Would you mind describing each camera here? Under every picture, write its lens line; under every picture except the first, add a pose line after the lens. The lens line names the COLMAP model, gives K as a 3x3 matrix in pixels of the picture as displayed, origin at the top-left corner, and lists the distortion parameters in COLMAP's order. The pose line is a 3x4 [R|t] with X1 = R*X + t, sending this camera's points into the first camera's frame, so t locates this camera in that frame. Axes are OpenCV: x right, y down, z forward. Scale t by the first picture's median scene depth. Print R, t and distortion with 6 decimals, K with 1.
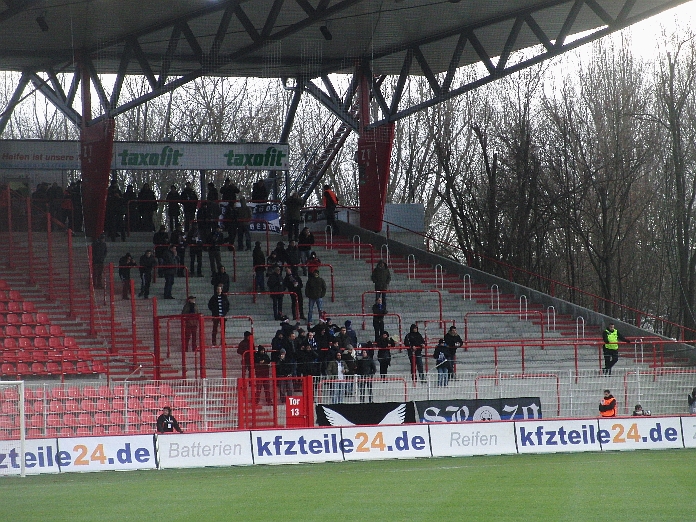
lens RADIAL K [[4283.2, 0, 351.5], [0, 4283.2, 263.0], [0, 0, 1]] dist [1.255612, 0.000000]
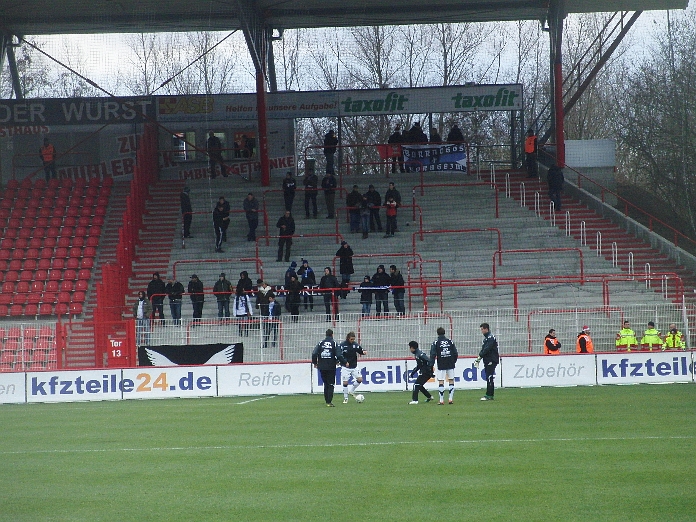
lens RADIAL K [[4283.2, 0, 349.0], [0, 4283.2, 261.5], [0, 0, 1]] dist [1.255612, 0.000000]
pose [[0.788761, -0.002048, -0.614697, 0.710362], [0.026293, 0.999192, 0.030409, -0.020735], [0.614138, -0.040148, 0.788177, 0.168715]]
